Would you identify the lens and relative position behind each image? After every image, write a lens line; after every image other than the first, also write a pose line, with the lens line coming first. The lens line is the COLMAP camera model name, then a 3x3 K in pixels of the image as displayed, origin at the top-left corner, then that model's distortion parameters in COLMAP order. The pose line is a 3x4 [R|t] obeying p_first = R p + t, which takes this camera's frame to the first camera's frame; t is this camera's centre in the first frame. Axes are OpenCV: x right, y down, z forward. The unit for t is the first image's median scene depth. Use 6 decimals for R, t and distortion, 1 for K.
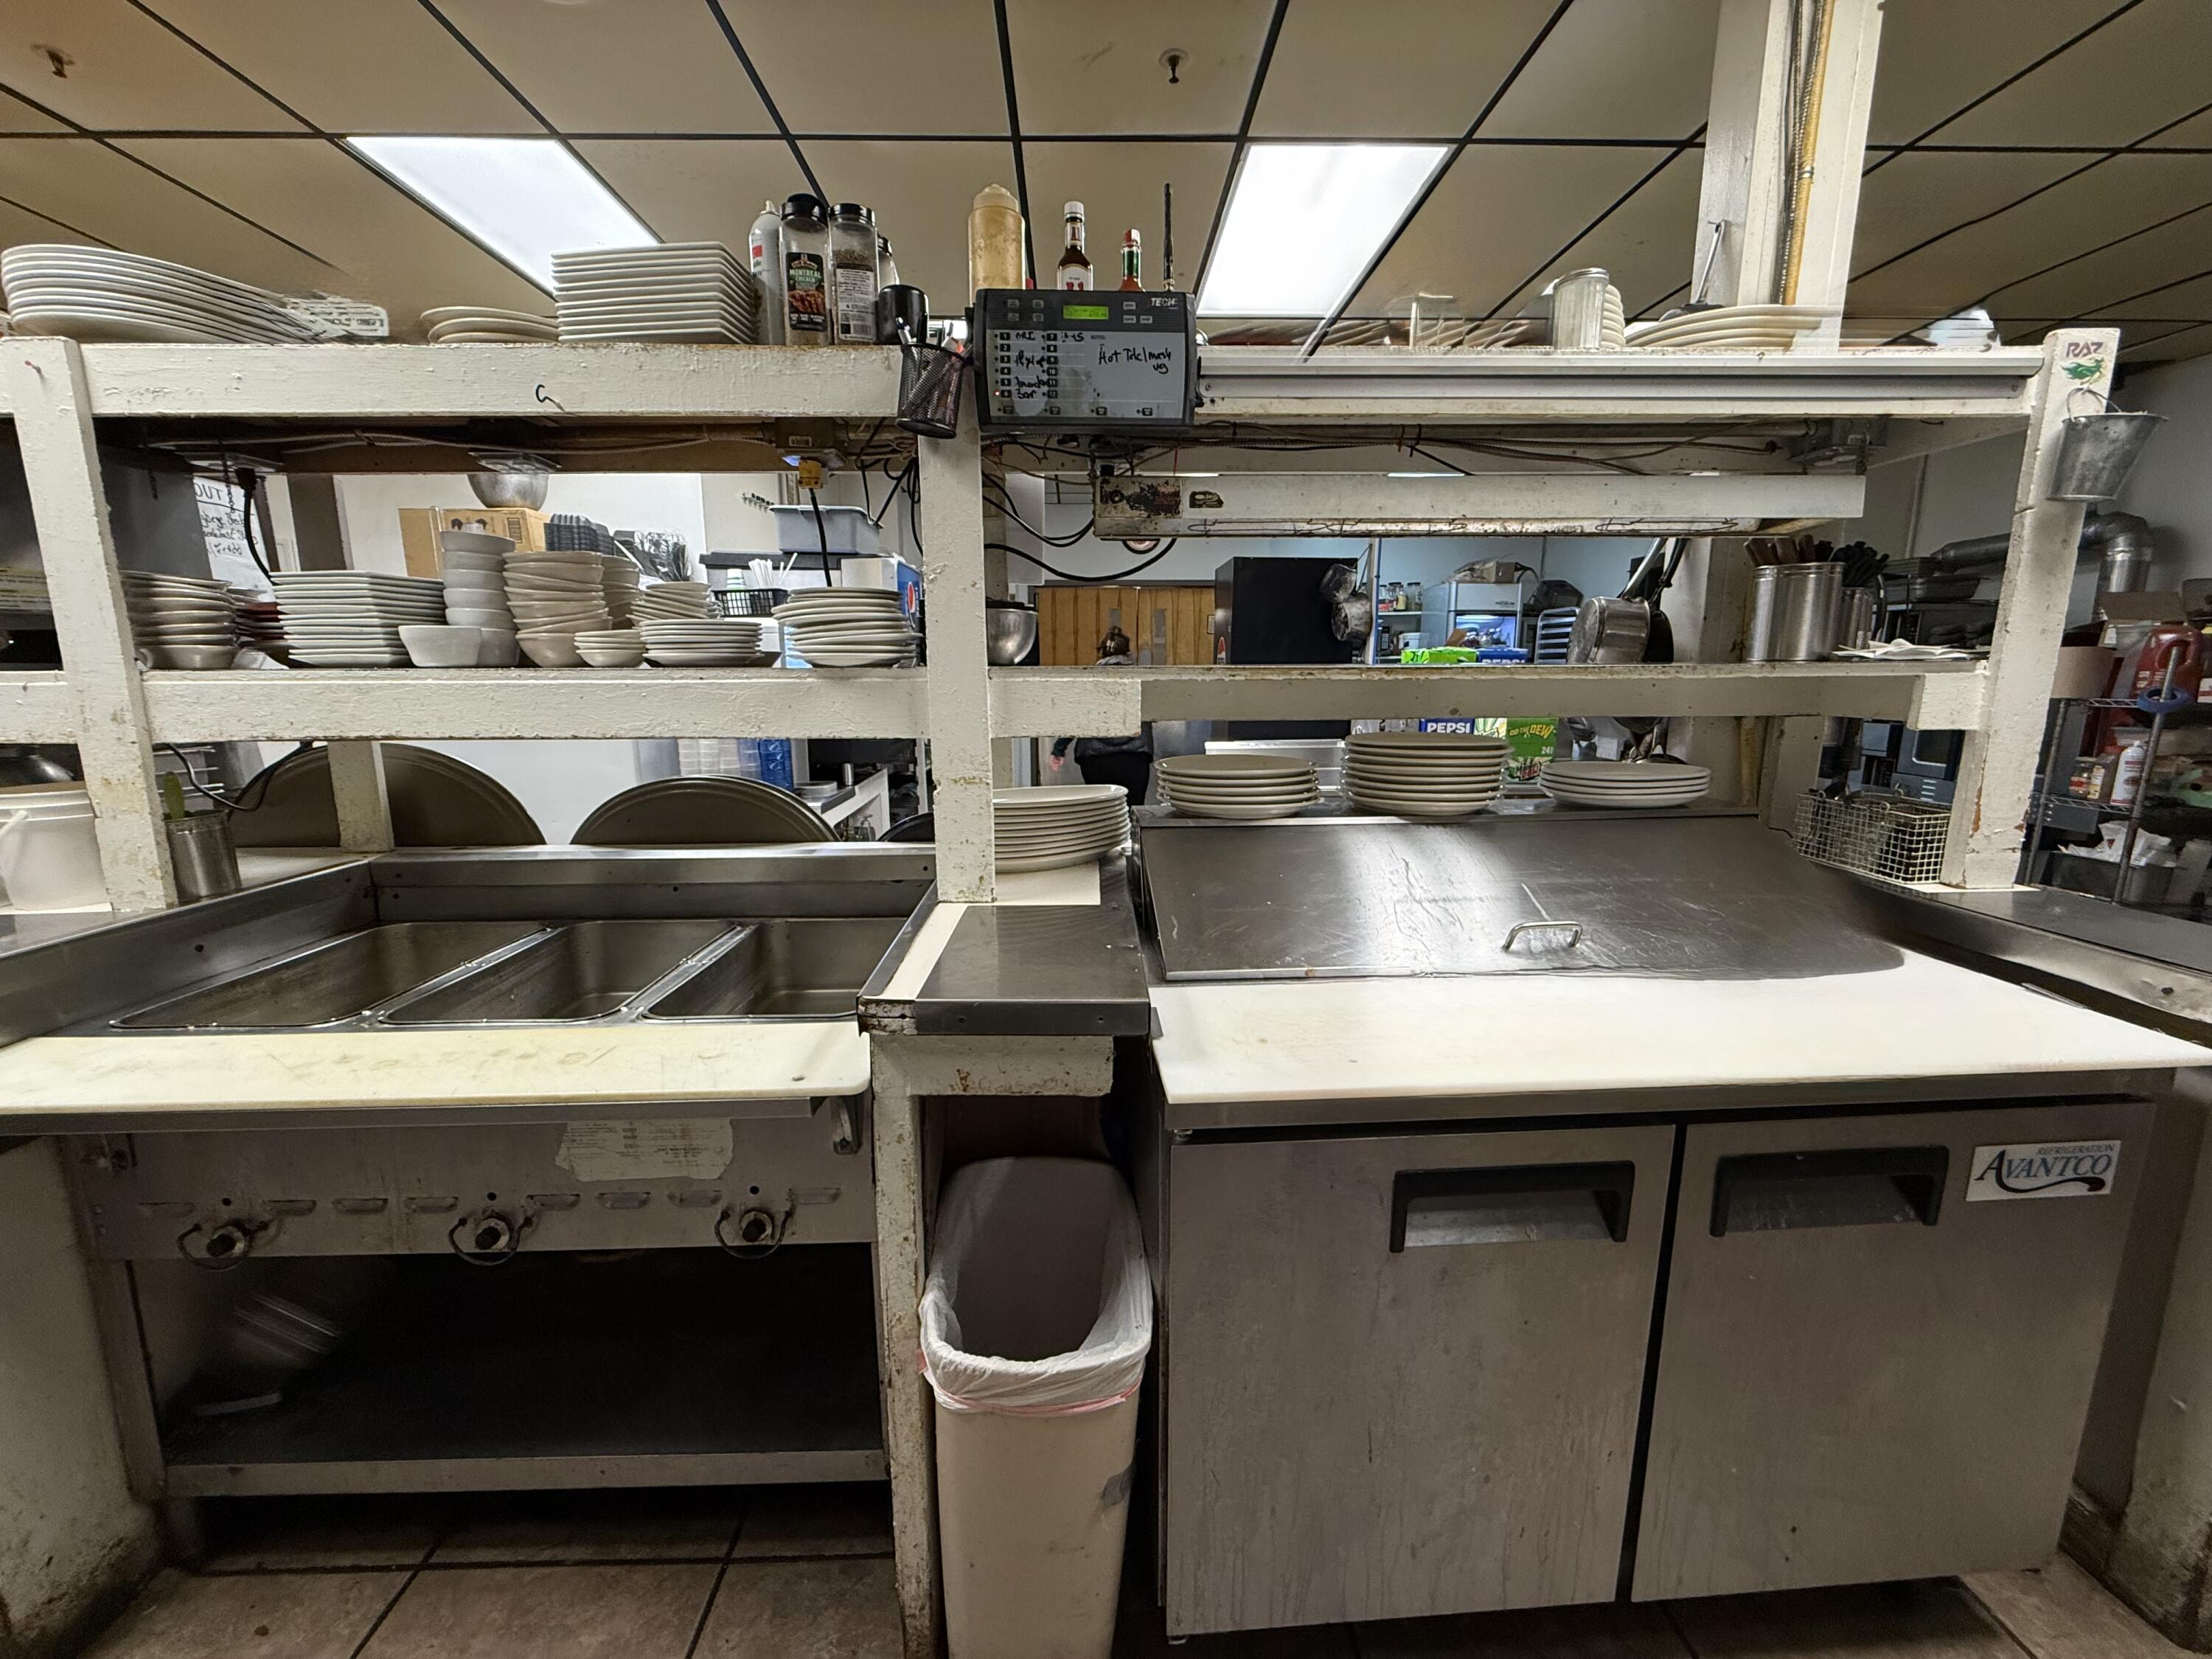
lens RADIAL K [[880.0, 0, 1097.0], [0, 880.0, 829.4], [0, 0, 1]] dist [-0.000754, -0.000069]
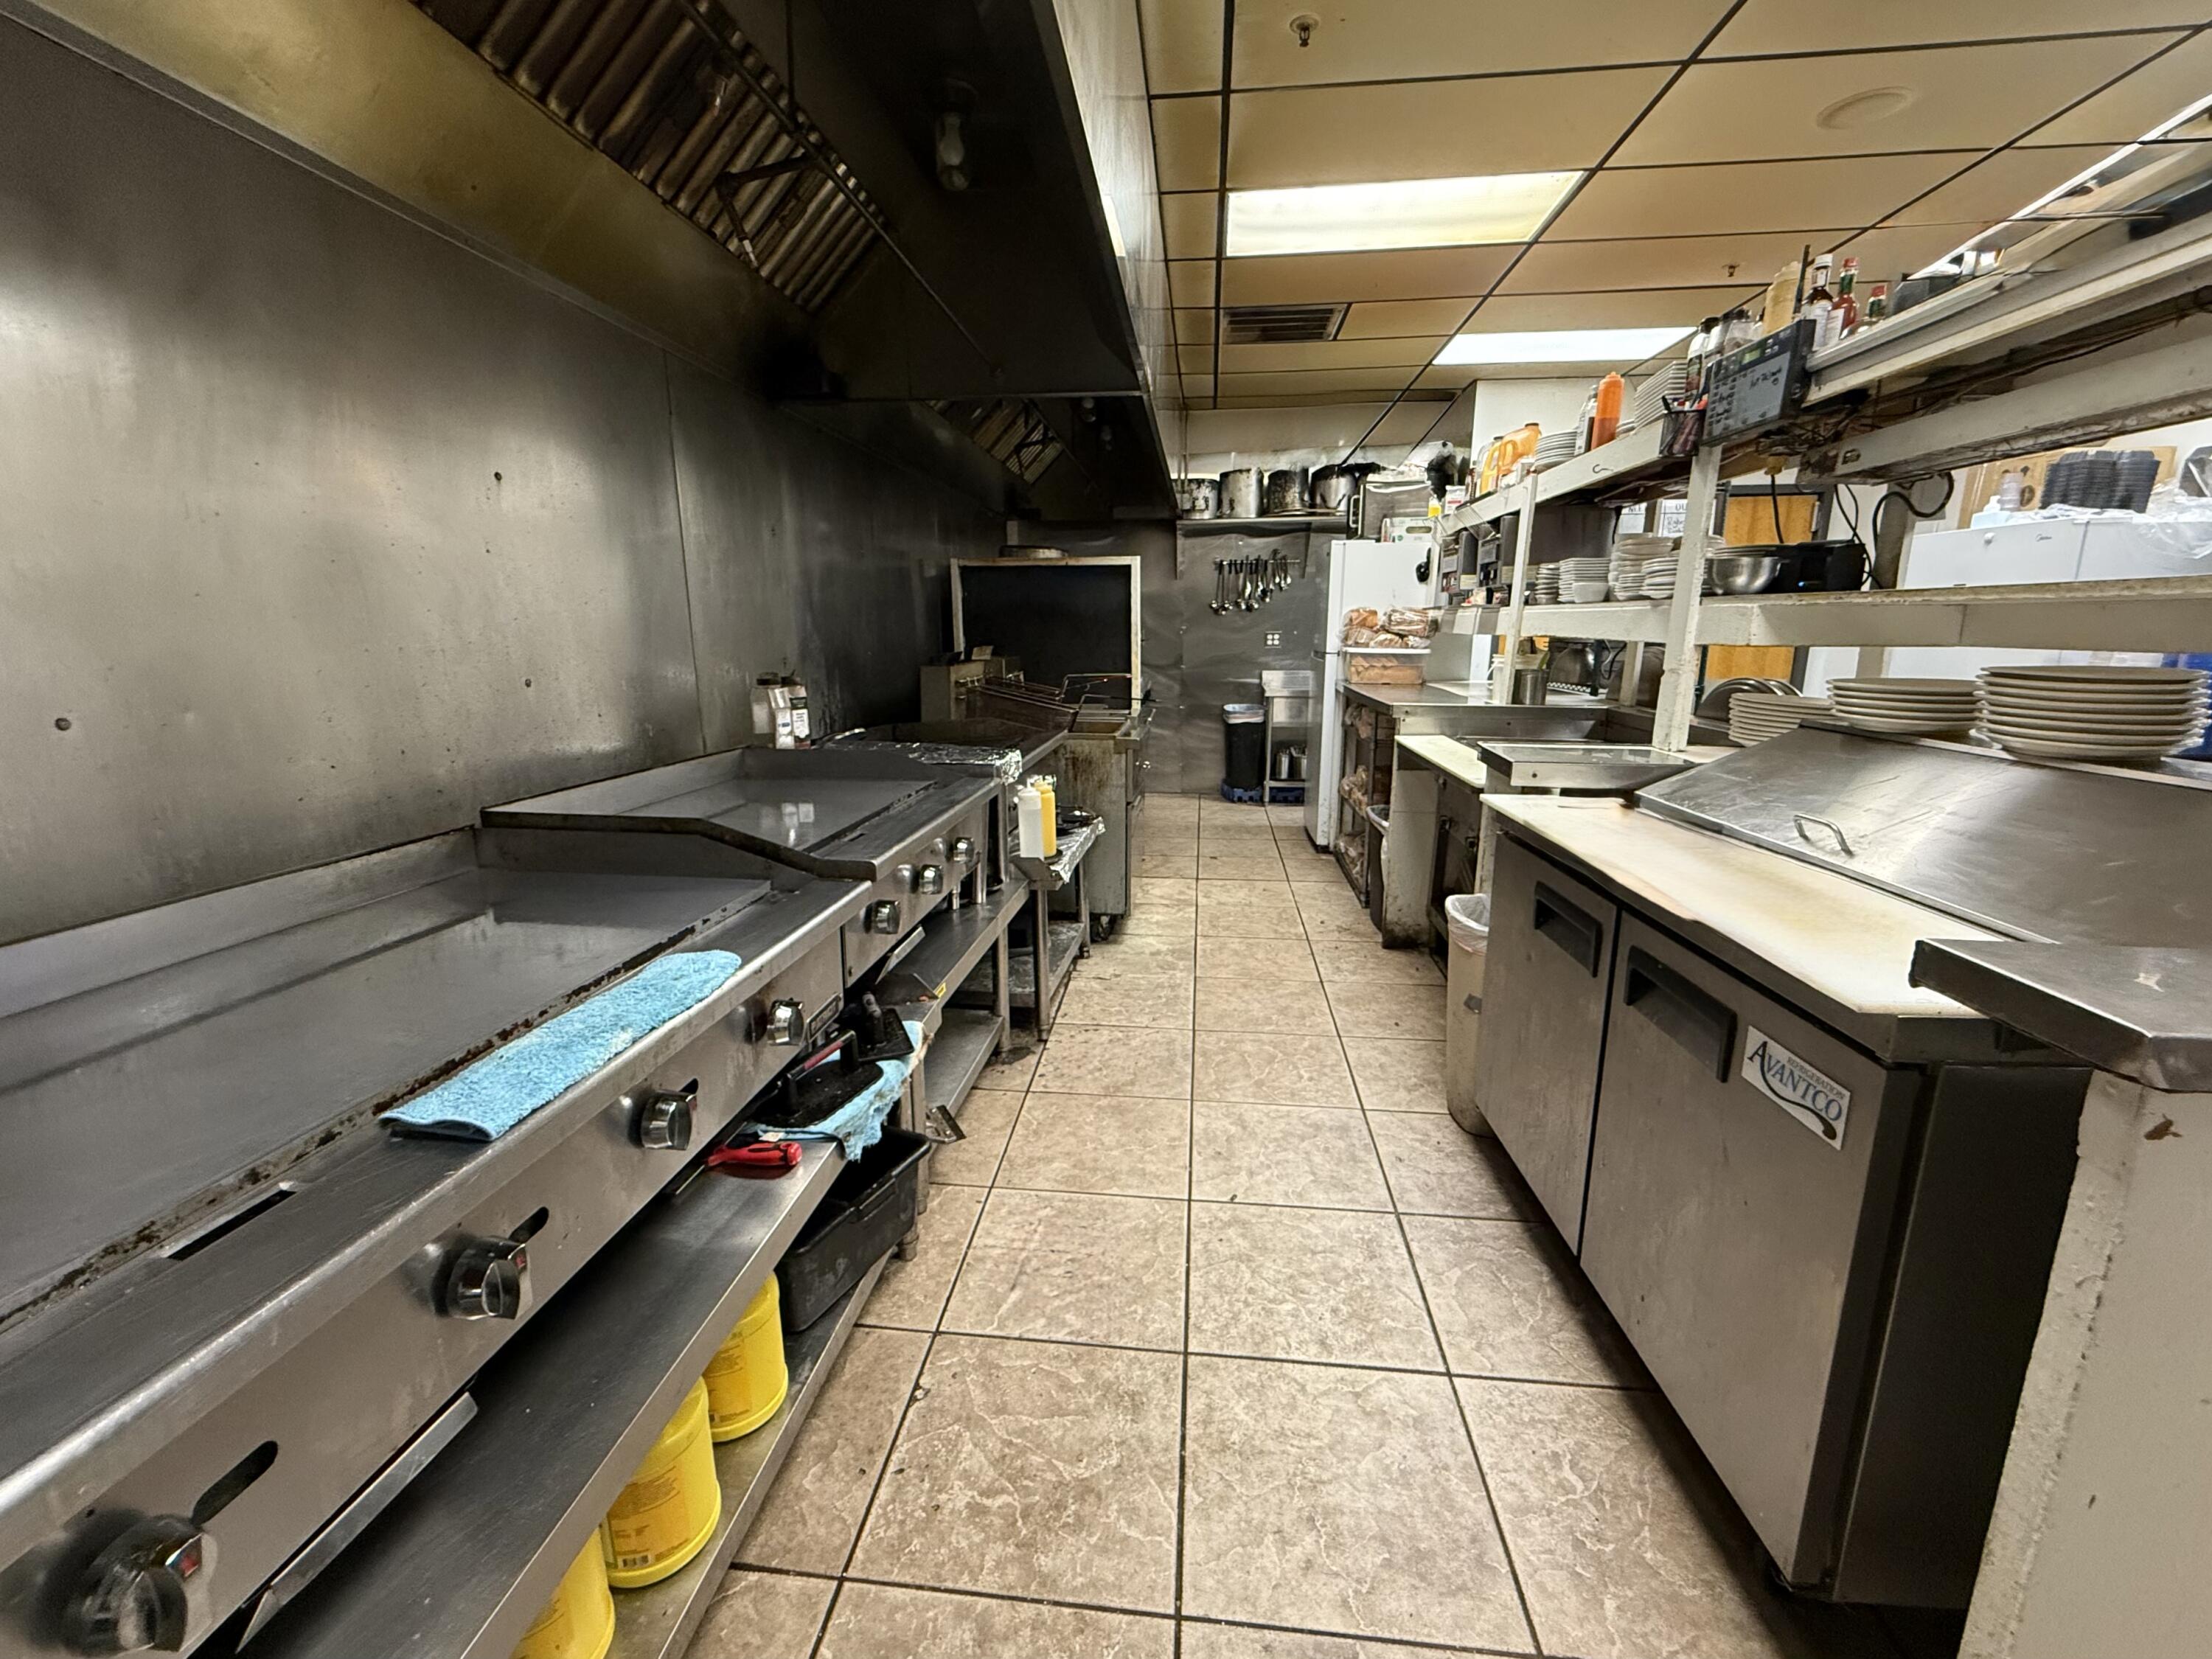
lens RADIAL K [[880.0, 0, 1097.5], [0, 880.0, 817.4], [0, 0, 1]] dist [-0.000754, -0.000069]
pose [[-0.131392, 0.220301, -0.966542, 2.091309], [-0.174413, 0.954649, 0.241300, -0.009740], [0.975867, 0.200282, -0.087010, 0.245684]]
